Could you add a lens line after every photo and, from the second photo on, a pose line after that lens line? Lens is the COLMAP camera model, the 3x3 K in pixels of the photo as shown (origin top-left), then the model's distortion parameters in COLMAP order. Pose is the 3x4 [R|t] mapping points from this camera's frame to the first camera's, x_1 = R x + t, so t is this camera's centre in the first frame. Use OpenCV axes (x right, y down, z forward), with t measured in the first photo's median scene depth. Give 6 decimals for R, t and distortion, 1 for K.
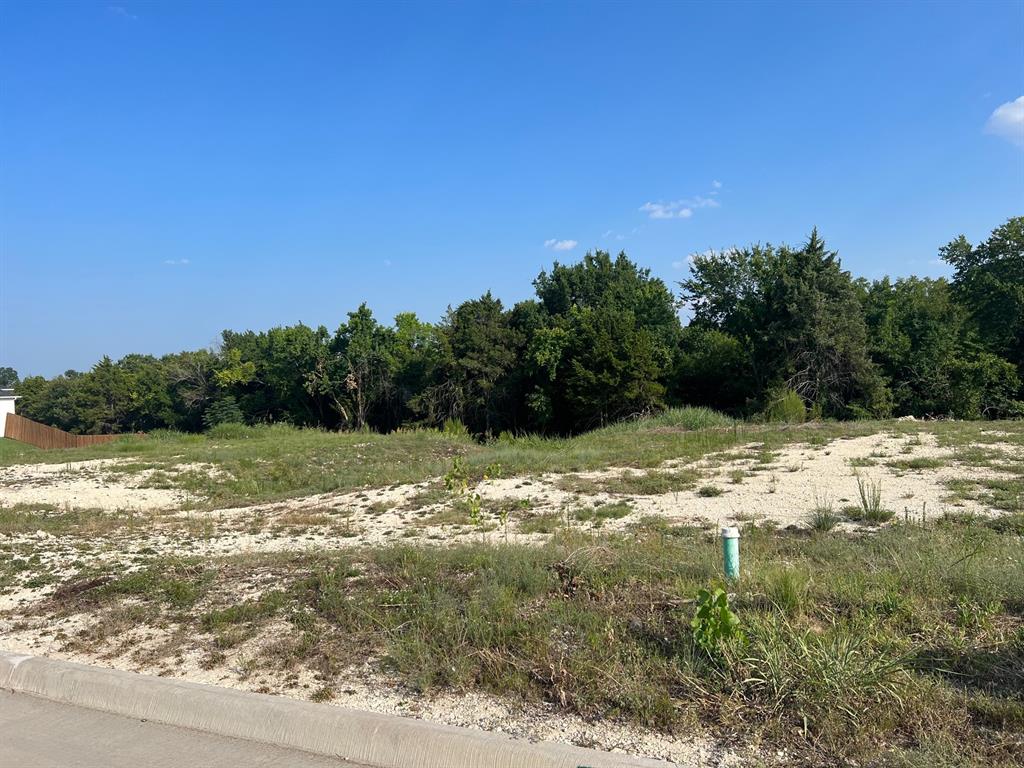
lens RADIAL K [[758.2, 0, 515.7], [0, 758.2, 386.1], [0, 0, 1]] dist [0.038391, -0.063638]
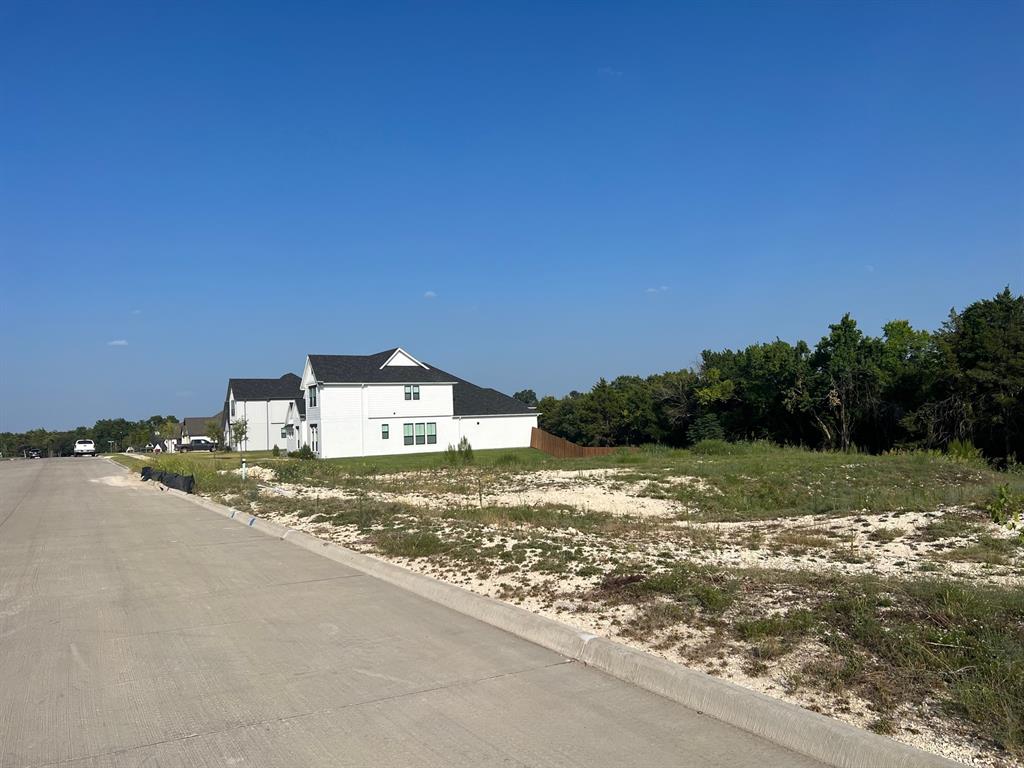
lens RADIAL K [[758.2, 0, 515.7], [0, 758.2, 386.1], [0, 0, 1]] dist [0.038391, -0.063638]
pose [[0.823303, -0.020484, -0.567233, -0.007589], [0.007673, 0.999659, -0.024963, 0.000022], [0.567551, 0.016200, 0.823179, -0.004401]]
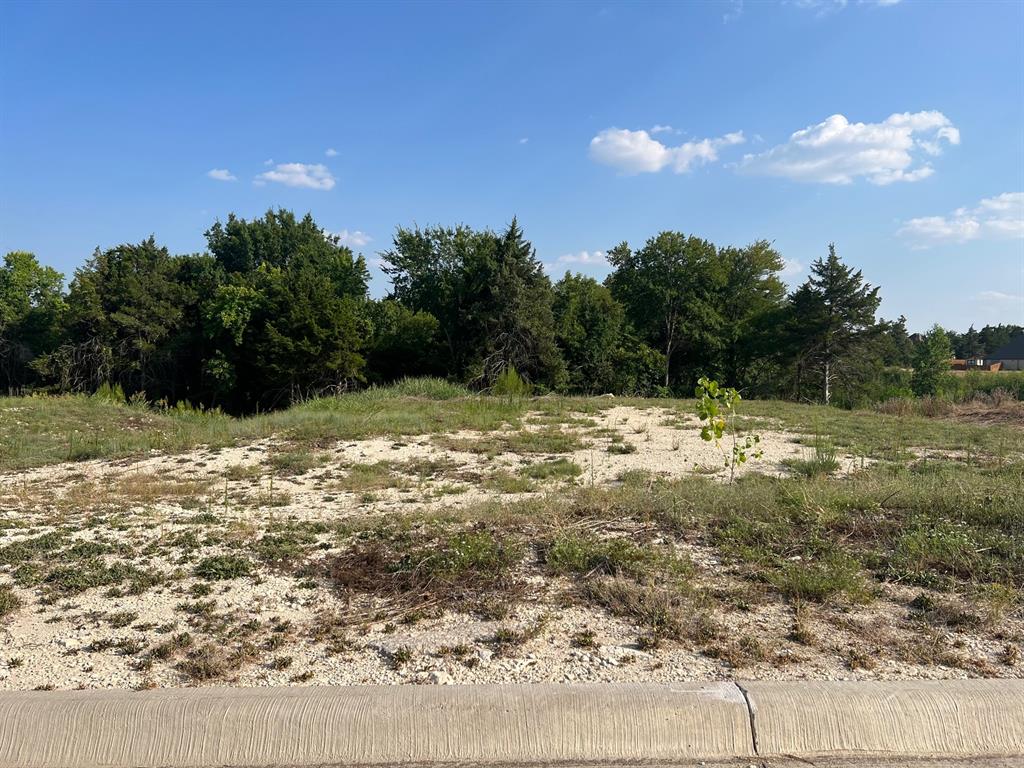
lens RADIAL K [[758.2, 0, 515.7], [0, 758.2, 386.1], [0, 0, 1]] dist [0.038391, -0.063638]
pose [[0.876078, 0.038788, 0.480606, -0.113611], [-0.049681, 0.998715, 0.009958, 0.018569], [-0.479602, -0.032601, 0.876880, 0.069491]]
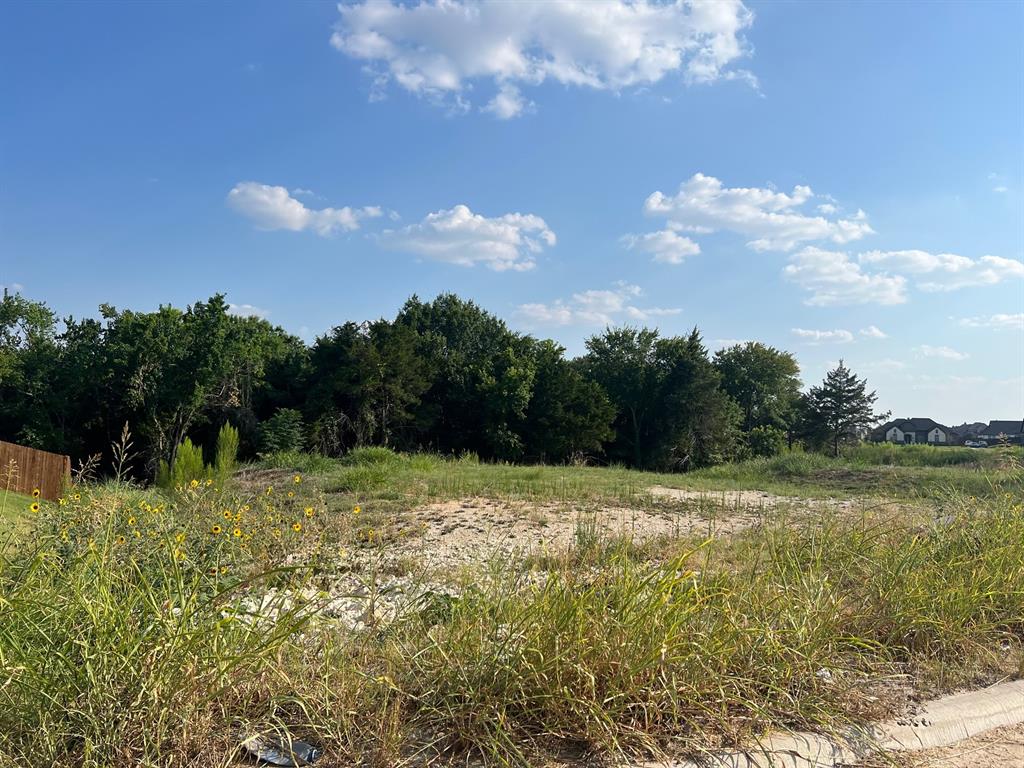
lens RADIAL K [[758.2, 0, 515.7], [0, 758.2, 386.1], [0, 0, 1]] dist [0.038391, -0.063638]
pose [[0.534101, 0.111633, 0.838018, -0.971700], [-0.057797, 0.993746, -0.095541, 0.054610], [-0.843443, 0.002593, 0.537213, 0.582175]]
